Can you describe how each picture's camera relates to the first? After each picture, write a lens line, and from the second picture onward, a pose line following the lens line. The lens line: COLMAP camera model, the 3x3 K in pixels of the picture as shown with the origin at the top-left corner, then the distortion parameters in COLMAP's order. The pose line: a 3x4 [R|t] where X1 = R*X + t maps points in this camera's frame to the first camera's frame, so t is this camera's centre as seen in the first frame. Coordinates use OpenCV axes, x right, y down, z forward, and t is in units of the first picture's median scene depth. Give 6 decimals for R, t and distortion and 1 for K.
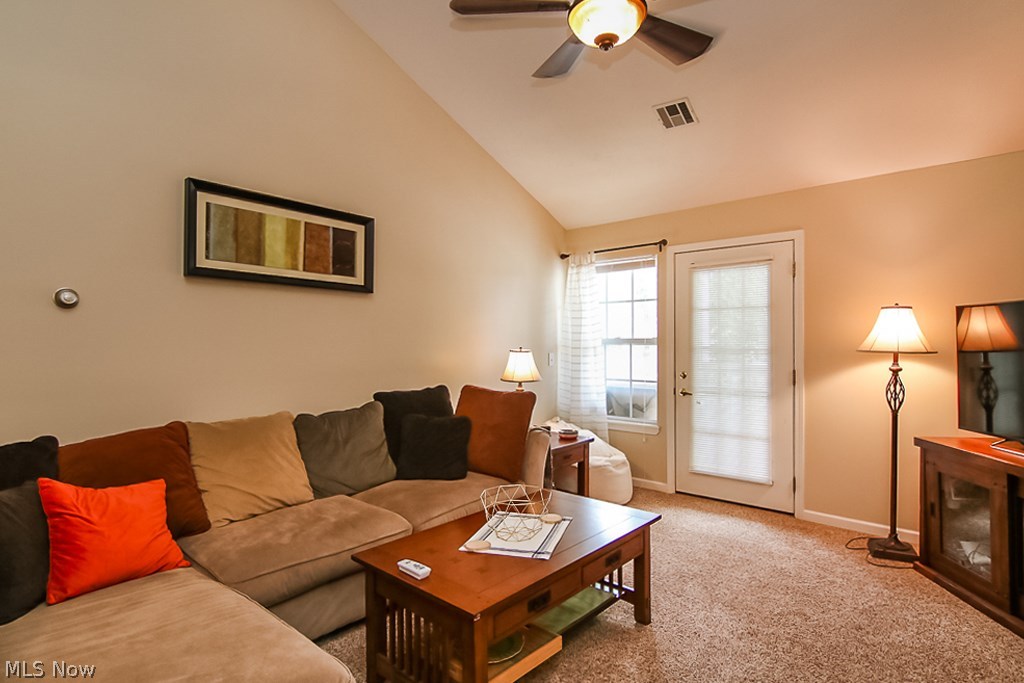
lens RADIAL K [[529.2, 0, 512.0], [0, 529.2, 341.5], [0, 0, 1]] dist [0.001055, 0.000239]
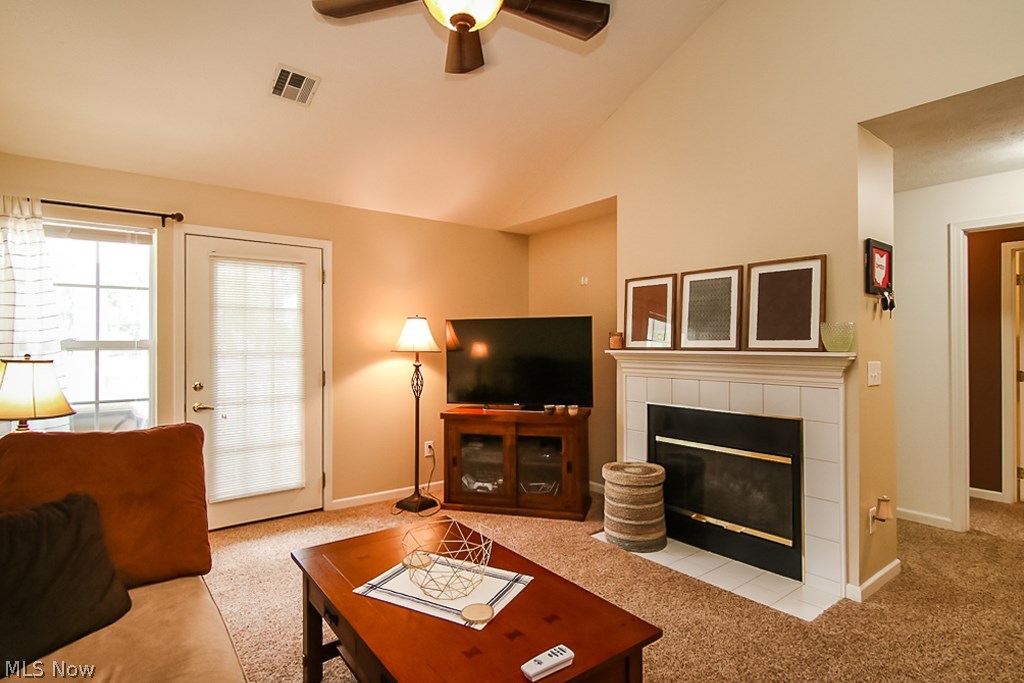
lens RADIAL K [[518.6, 0, 508.4], [0, 518.6, 338.4], [0, 0, 1]] dist [0.001570, -0.000398]
pose [[0.198371, 0.013656, 0.980032, -0.411812], [0.006911, 0.999859, -0.015331, 0.006107], [-0.980103, 0.009814, 0.198248, 0.430770]]
